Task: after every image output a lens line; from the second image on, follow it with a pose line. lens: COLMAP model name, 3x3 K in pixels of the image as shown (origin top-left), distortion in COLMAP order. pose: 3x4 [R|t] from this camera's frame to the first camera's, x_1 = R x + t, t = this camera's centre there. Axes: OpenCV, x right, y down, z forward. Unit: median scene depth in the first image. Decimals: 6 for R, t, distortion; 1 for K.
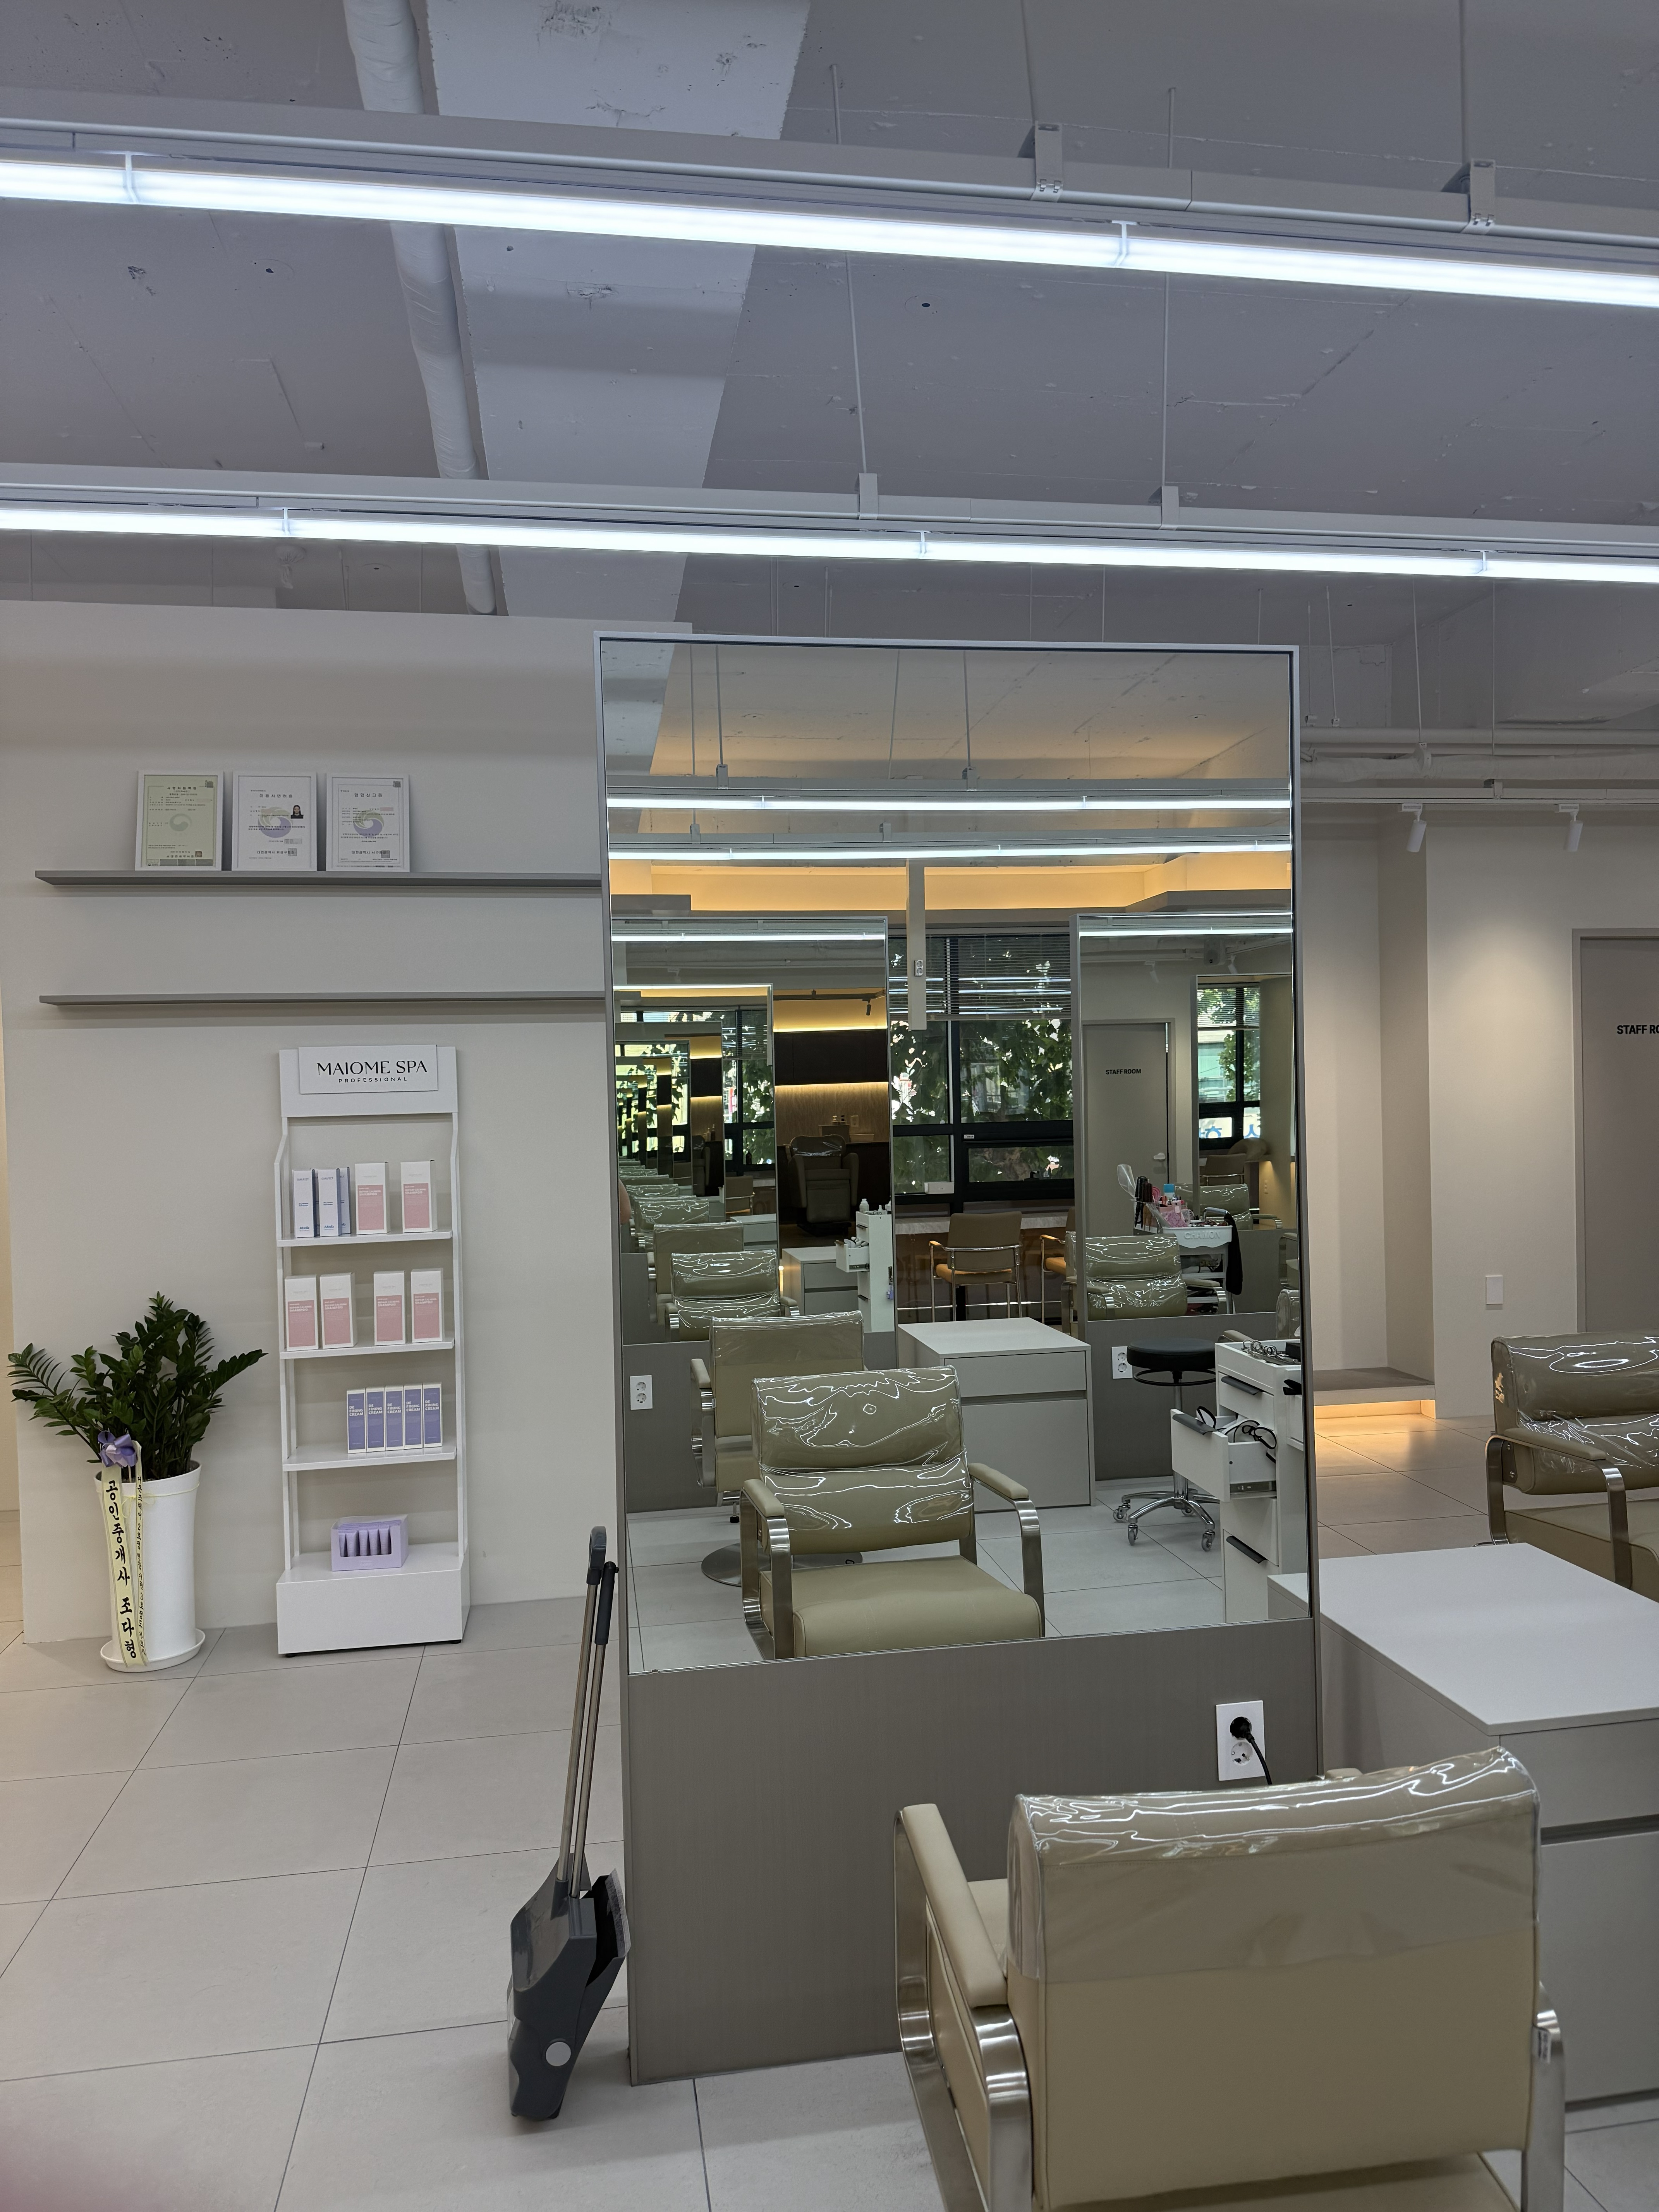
lens RADIAL K [[1564.5, 0, 829.0], [0, 1564.5, 1128.3], [0, 0, 1]] dist [0.065842, -0.003866]
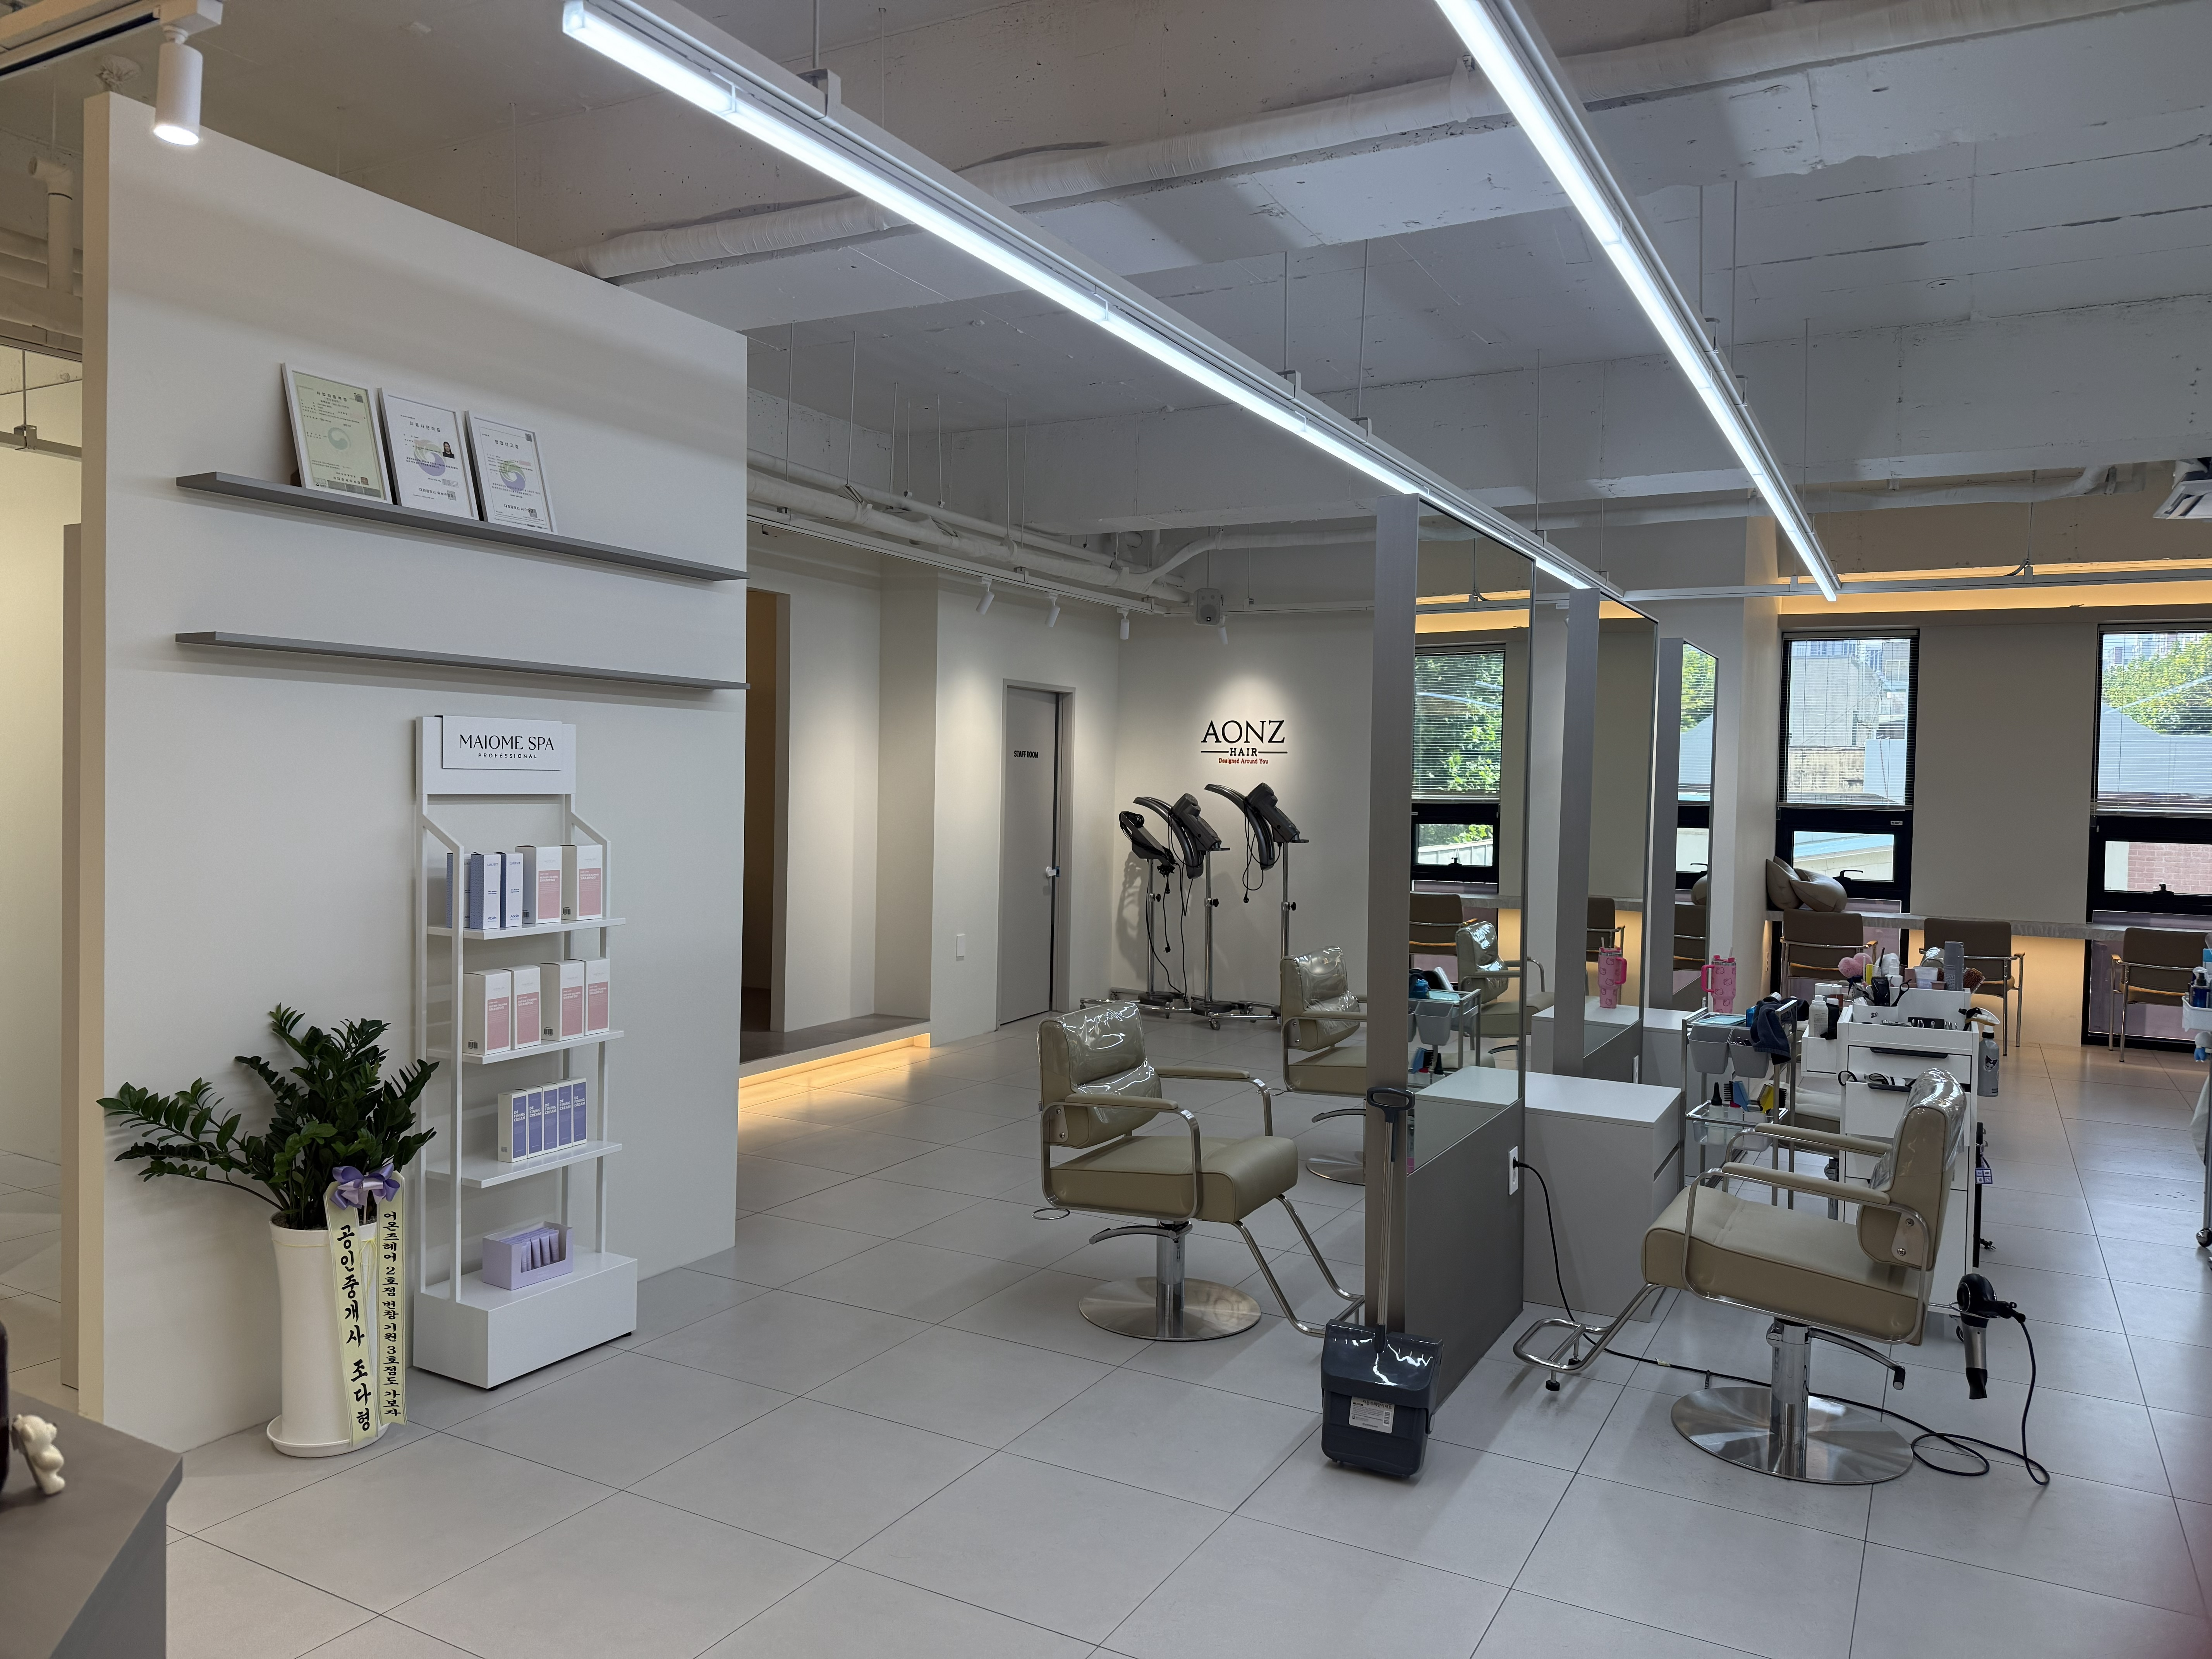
lens RADIAL K [[1564.5, 0, 1113.6], [0, 1564.5, 818.8], [0, 0, 1]] dist [0.065842, -0.003866]
pose [[0.609156, 0.020315, 0.792790, -0.820580], [-0.023892, 0.999688, -0.007259, 0.004142], [-0.792690, -0.014519, 0.609452, 0.161371]]
